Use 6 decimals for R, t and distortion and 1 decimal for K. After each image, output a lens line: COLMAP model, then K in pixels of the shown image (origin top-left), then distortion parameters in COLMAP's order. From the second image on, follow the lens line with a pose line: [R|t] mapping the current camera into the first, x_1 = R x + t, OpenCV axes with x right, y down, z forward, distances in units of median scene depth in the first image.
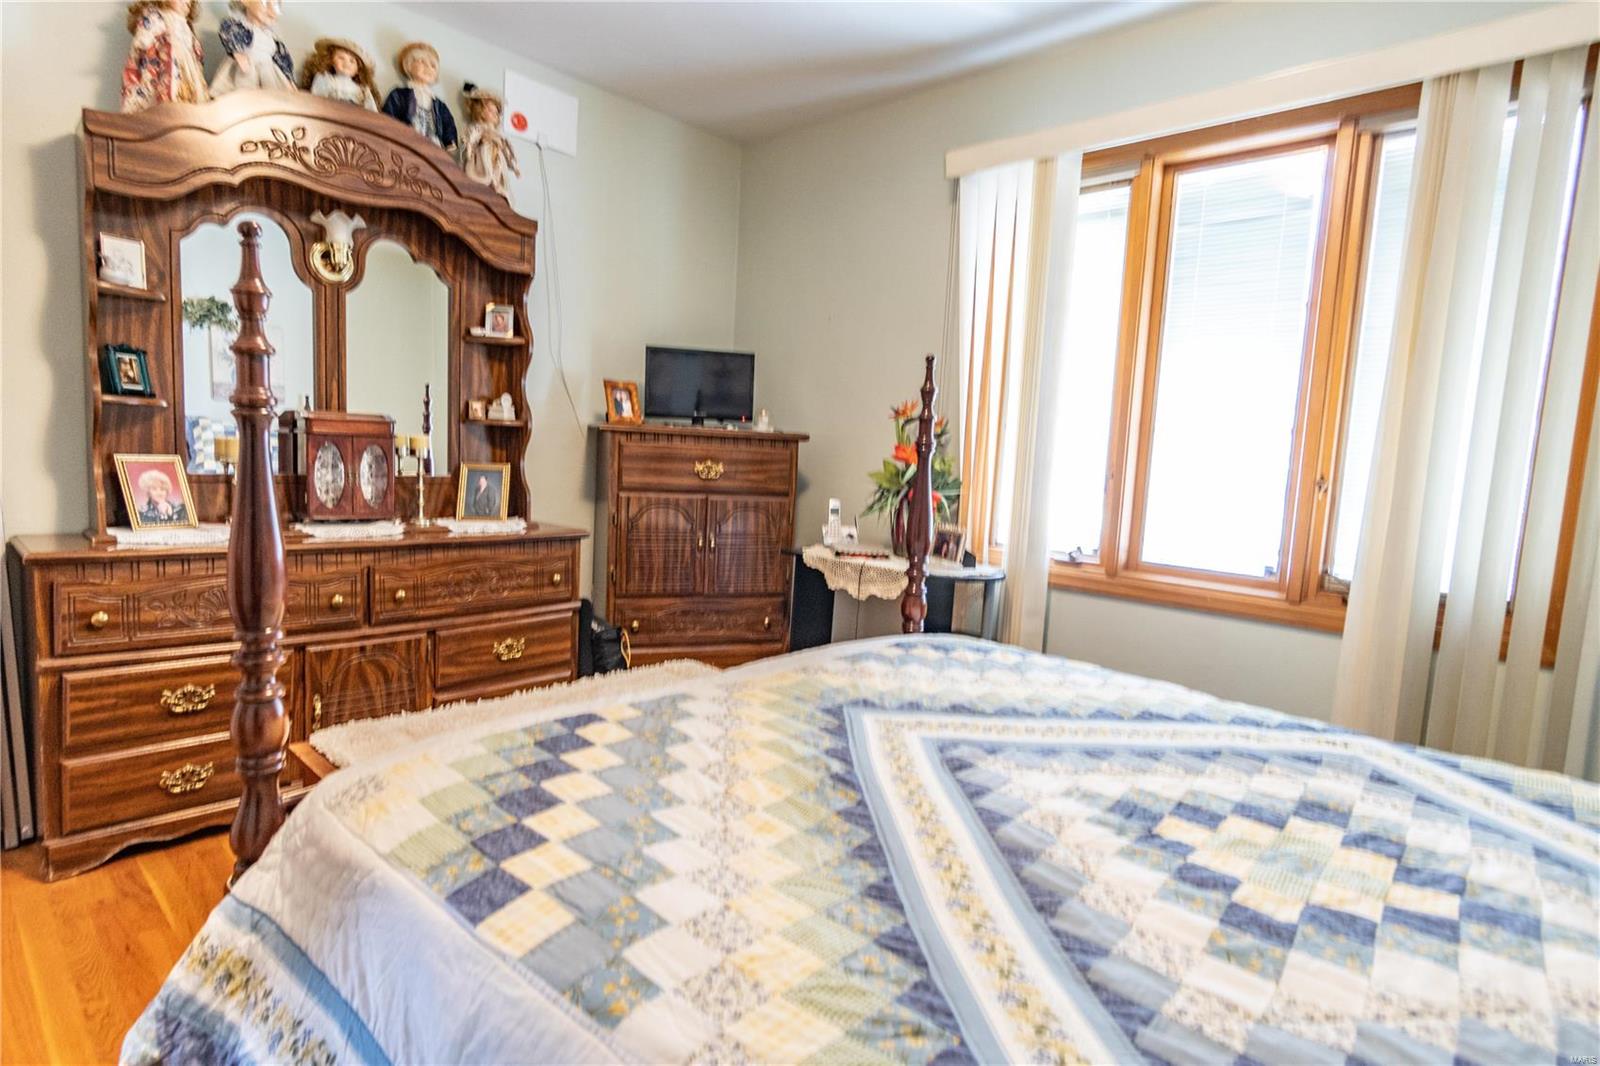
lens RADIAL K [[846.0, 0, 805.2], [0, 846.0, 532.6], [0, 0, 1]] dist [0.008108, 0.000183]
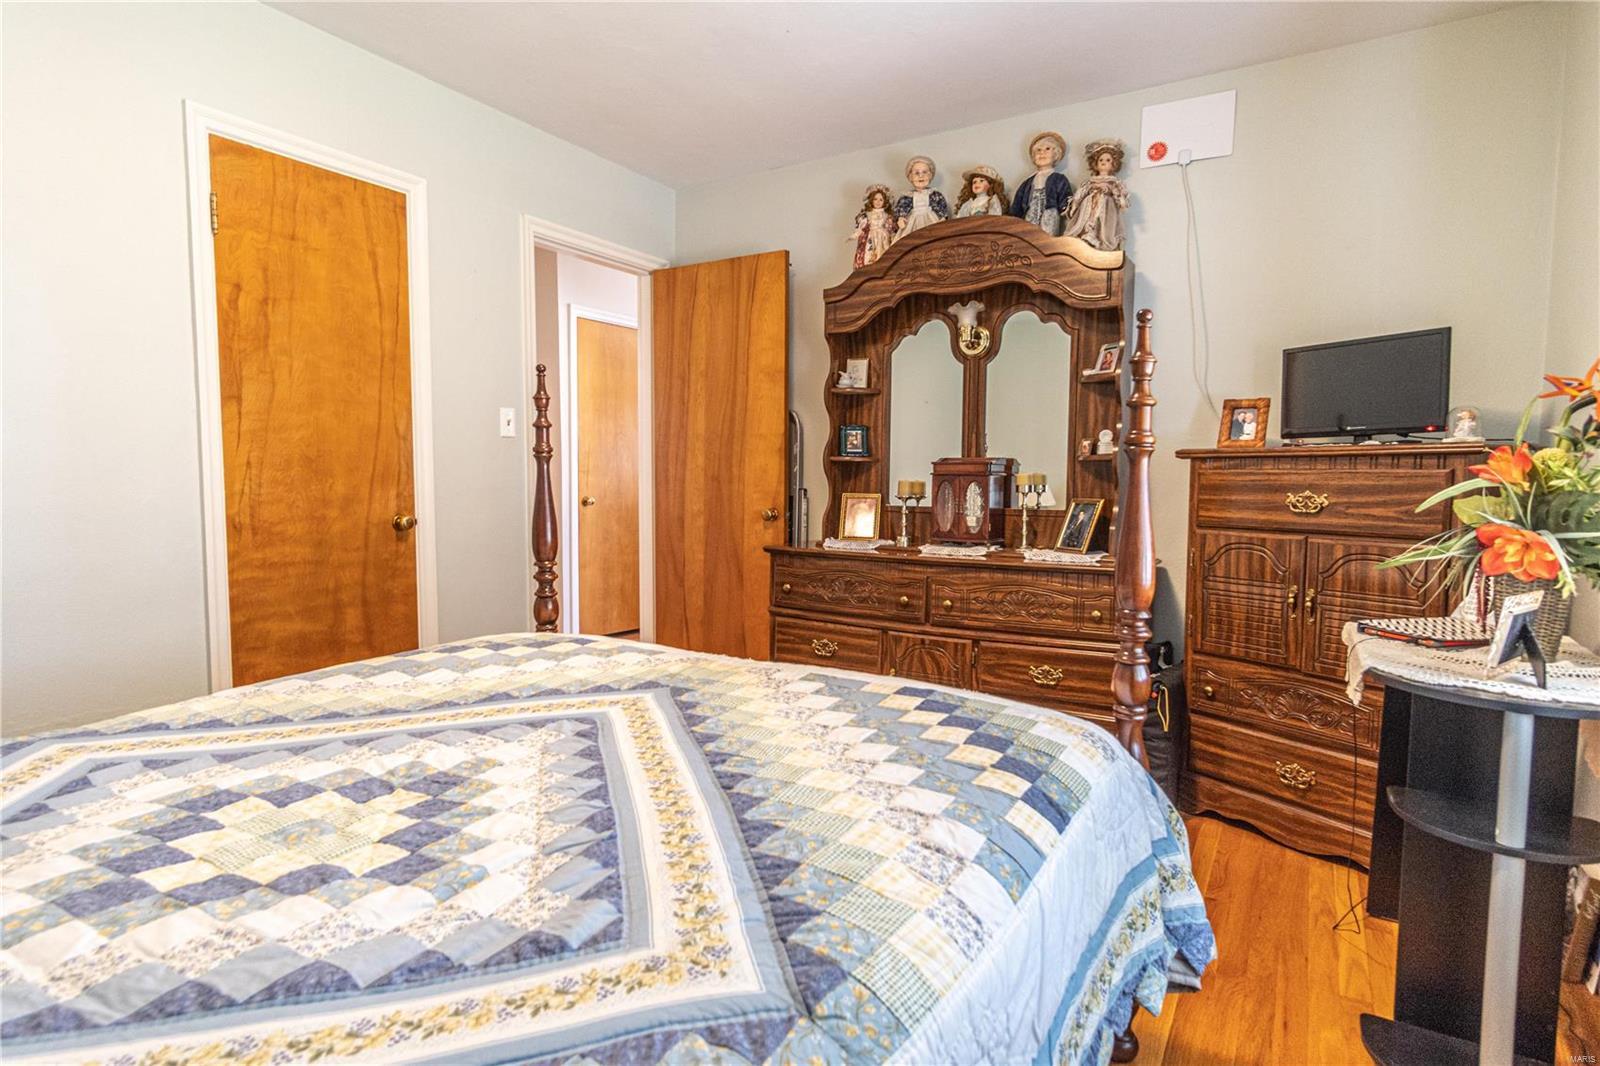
lens RADIAL K [[846.0, 0, 801.0], [0, 846.0, 531.3], [0, 0, 1]] dist [0.008108, 0.000183]
pose [[0.204989, 0.014397, -0.978658, 0.607376], [-0.096157, 0.995351, -0.005498, -0.002482], [0.974029, 0.095232, 0.205421, 0.489322]]
